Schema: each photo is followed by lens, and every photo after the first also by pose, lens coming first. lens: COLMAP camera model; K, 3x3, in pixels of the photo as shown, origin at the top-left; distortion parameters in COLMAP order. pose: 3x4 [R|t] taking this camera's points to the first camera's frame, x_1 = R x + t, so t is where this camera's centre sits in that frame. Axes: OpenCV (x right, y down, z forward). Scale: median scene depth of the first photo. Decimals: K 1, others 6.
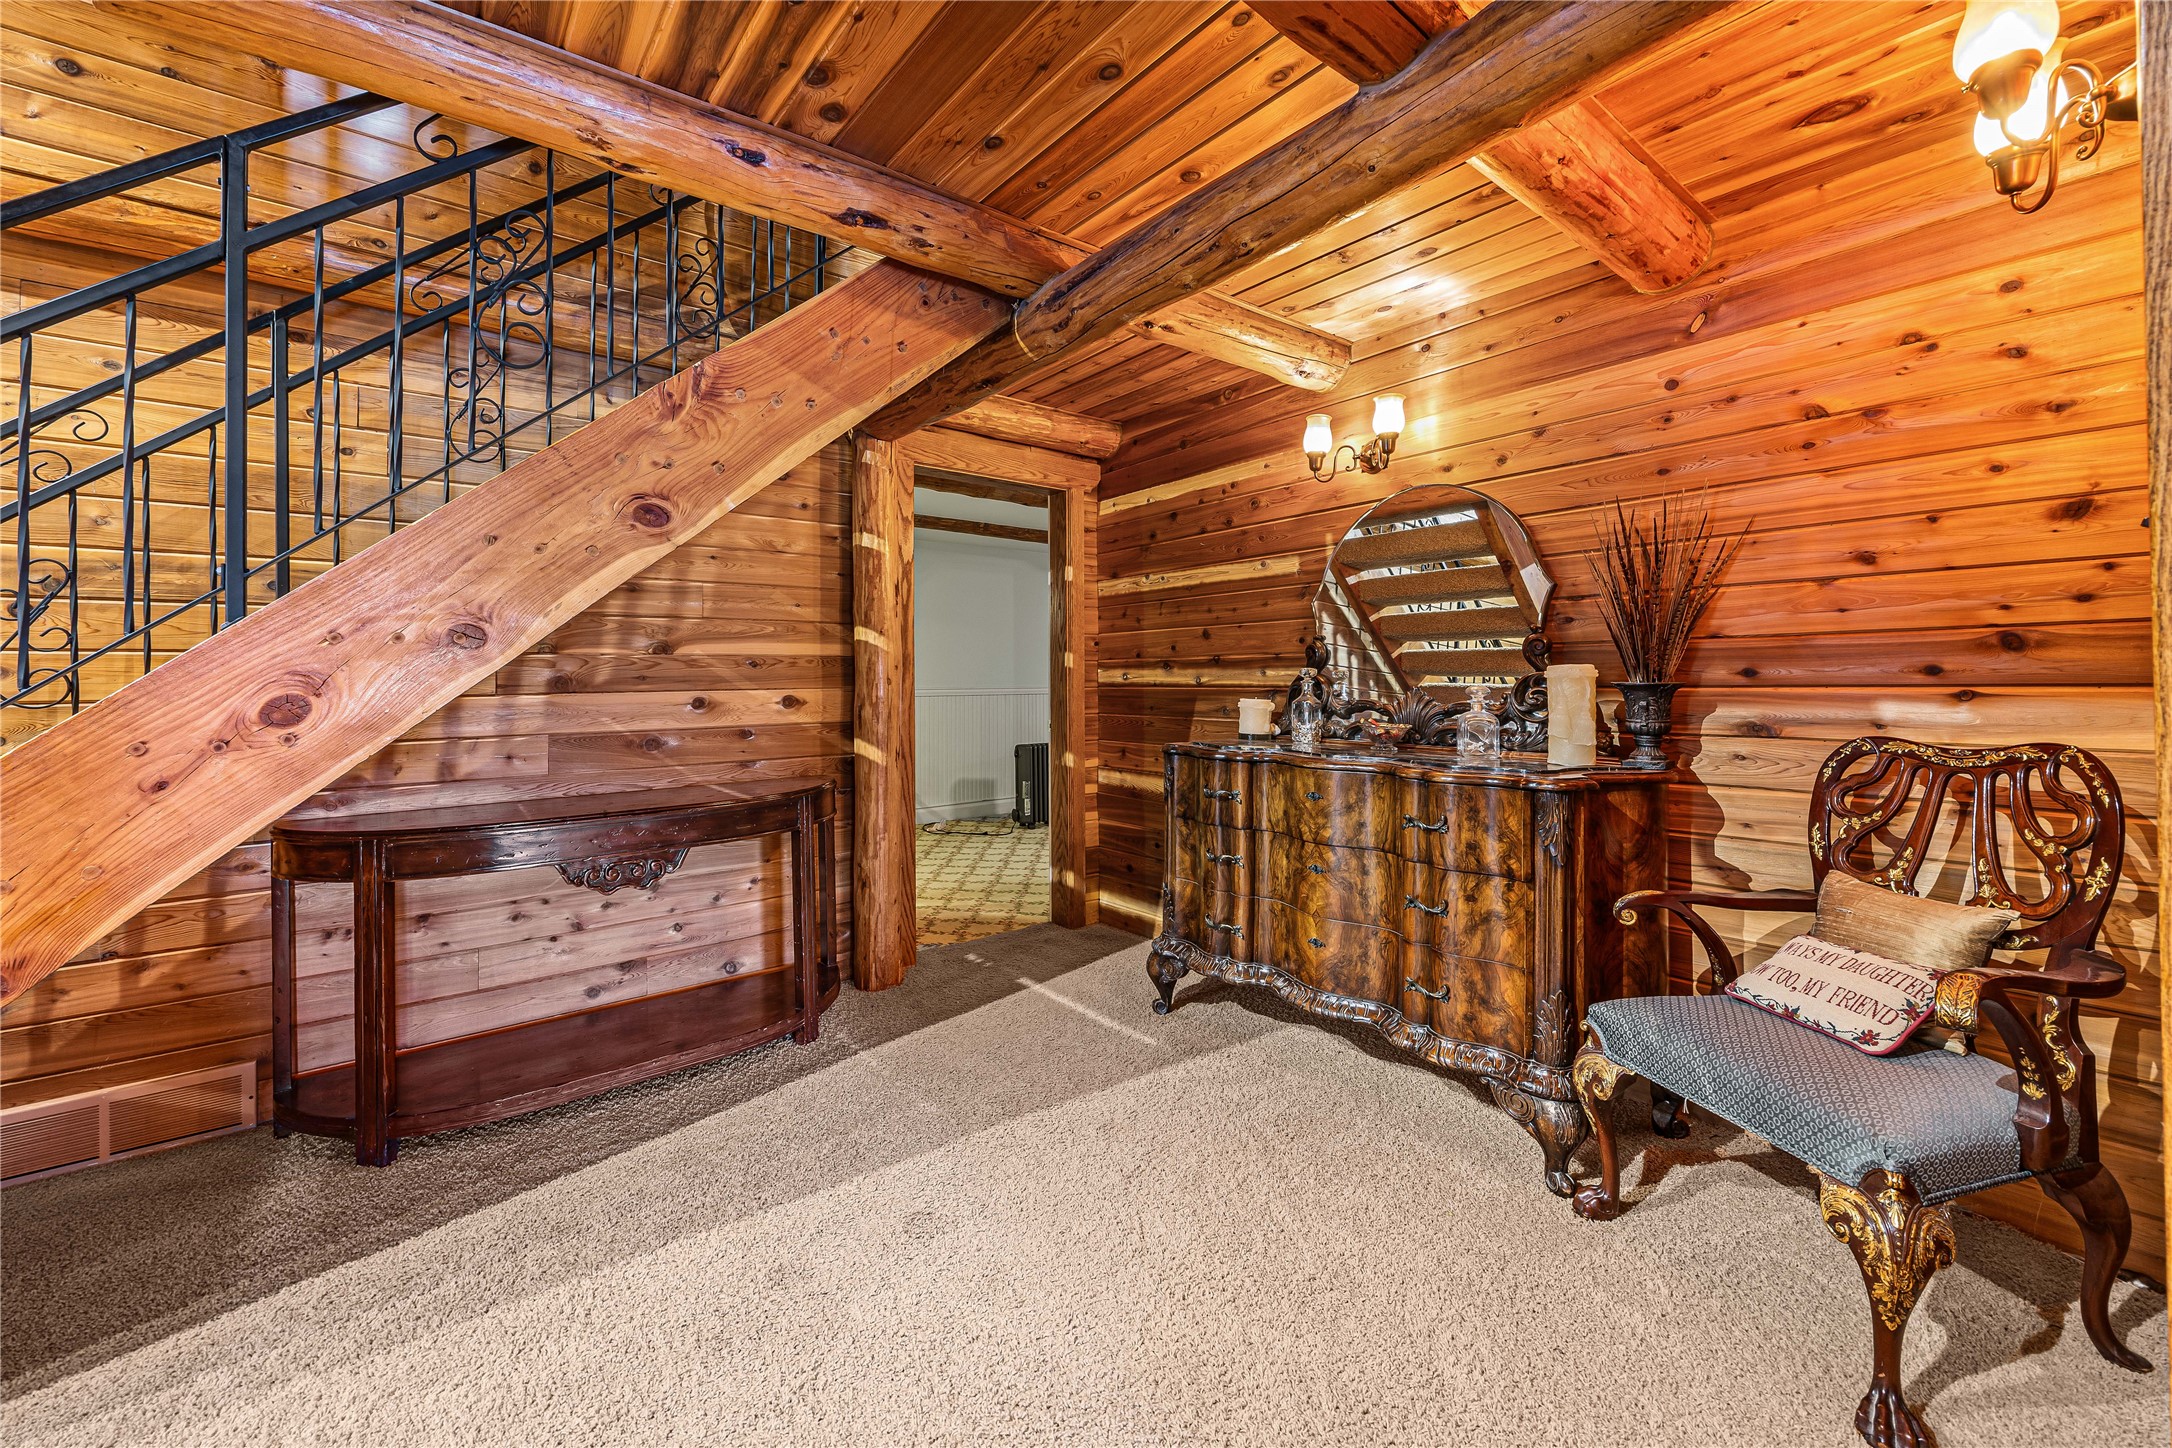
lens RADIAL K [[852.5, 0, 1098.8], [0, 852.5, 664.4], [0, 0, 1]] dist [0.003137, 0.000149]
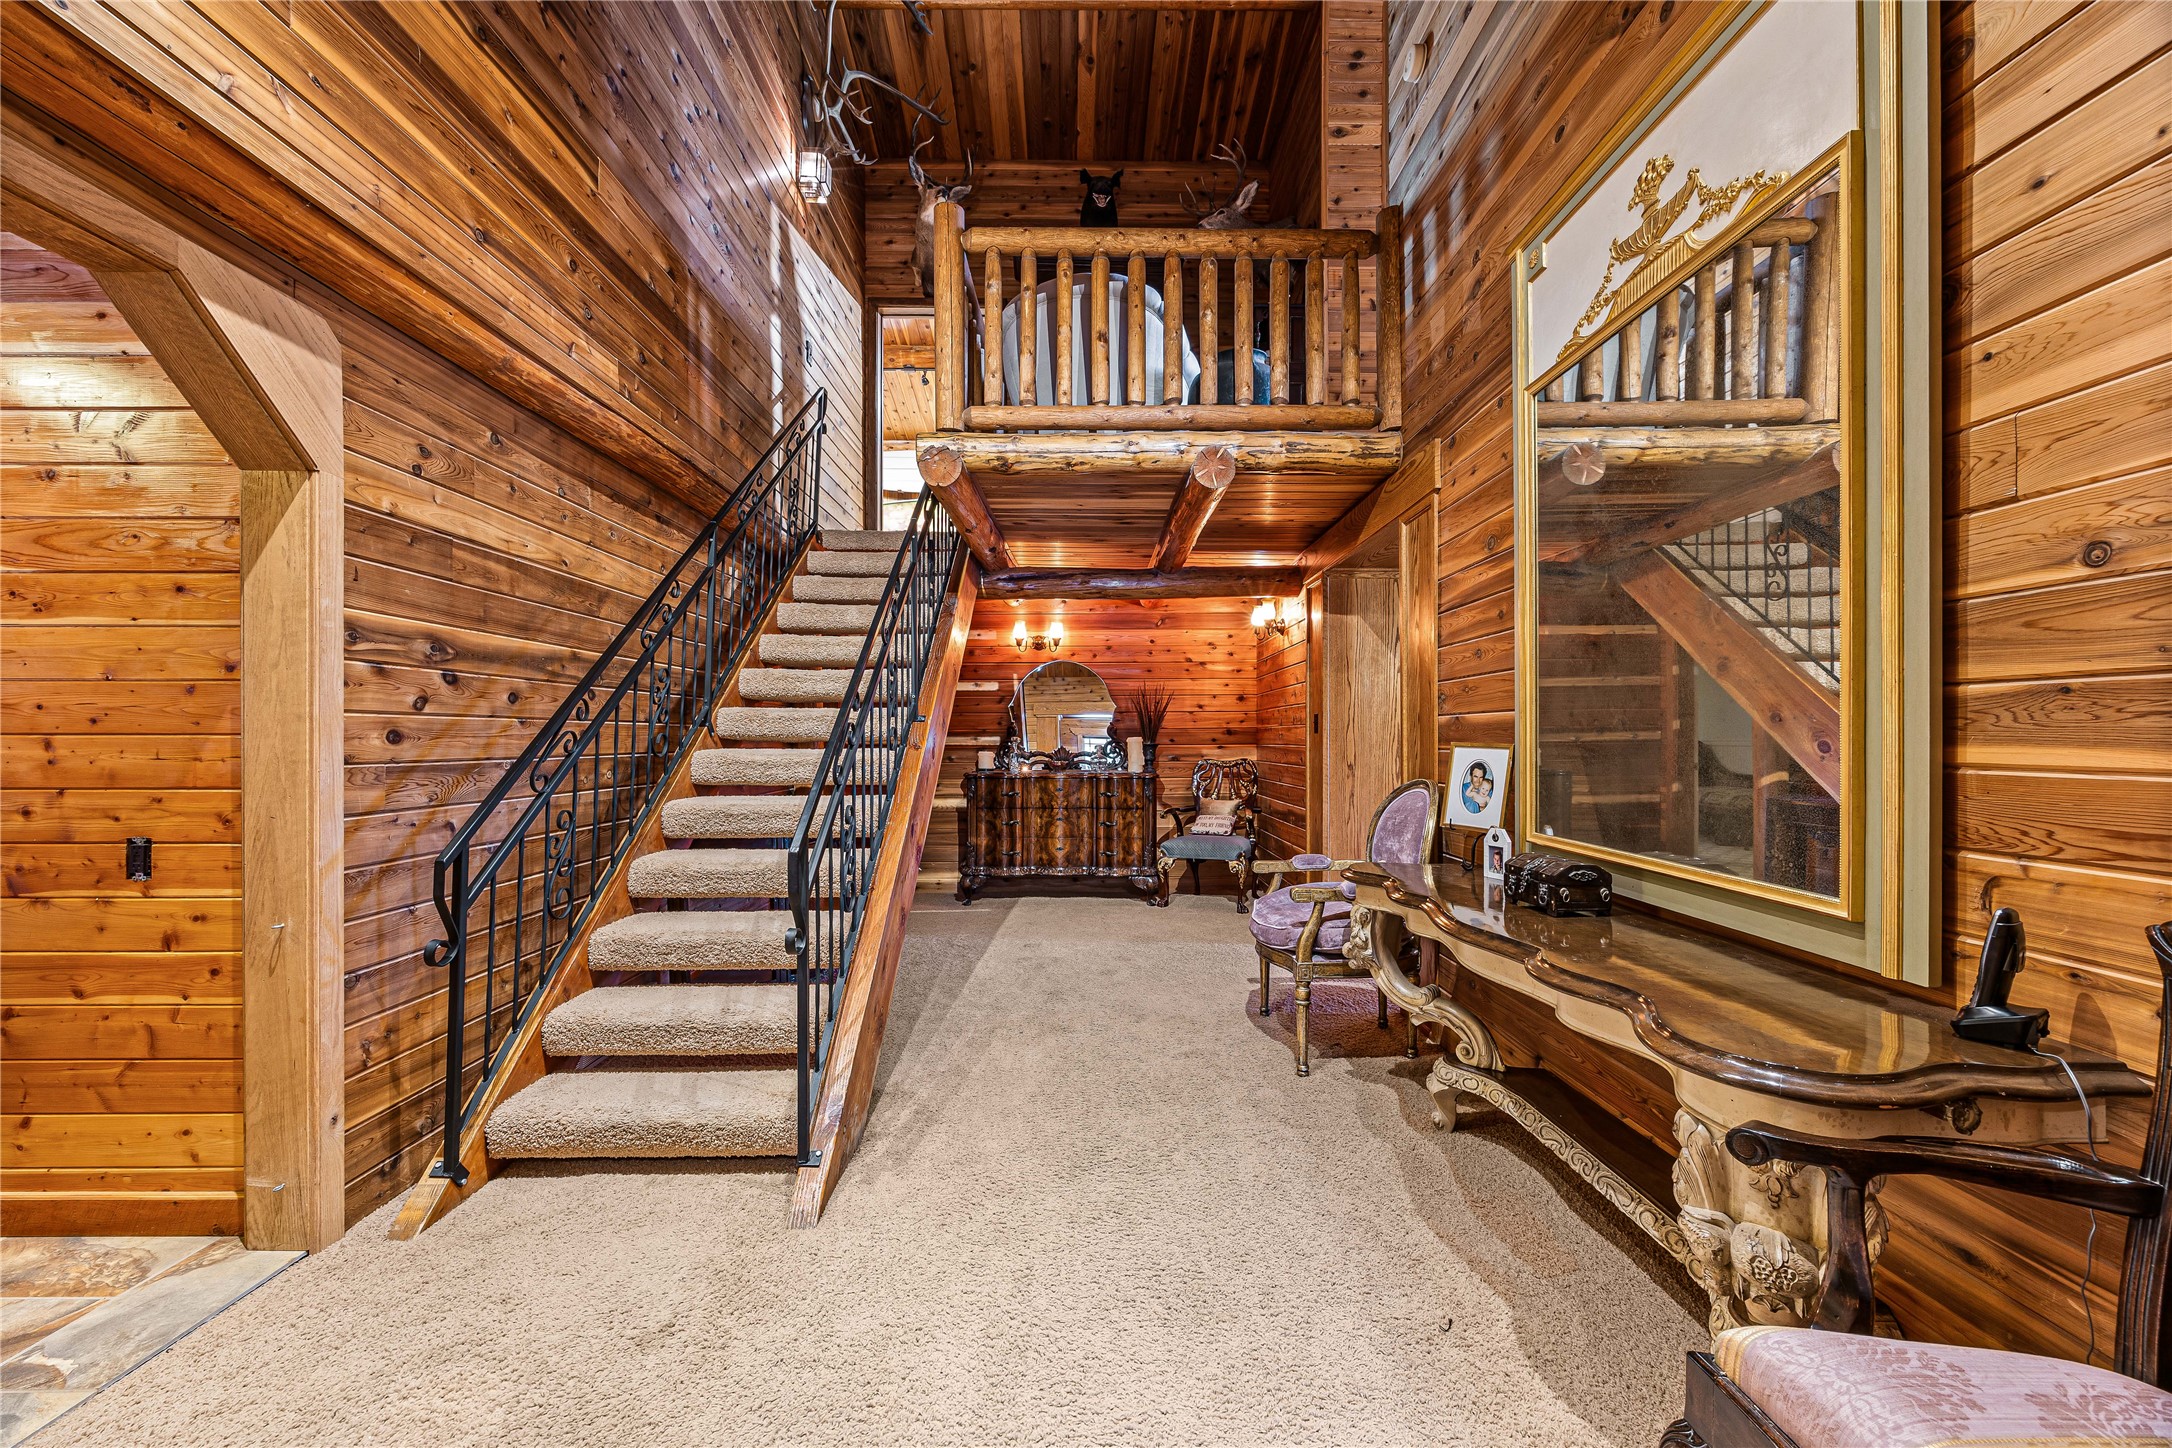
lens RADIAL K [[852.5, 0, 1083.4], [0, 852.5, 734.2], [0, 0, 1]] dist [0.003137, 0.000149]
pose [[0.620145, 0.010998, 0.784410, -1.806677], [-0.014717, 0.999889, -0.002384, -0.000964], [-0.784349, -0.010066, 0.620238, -0.642841]]
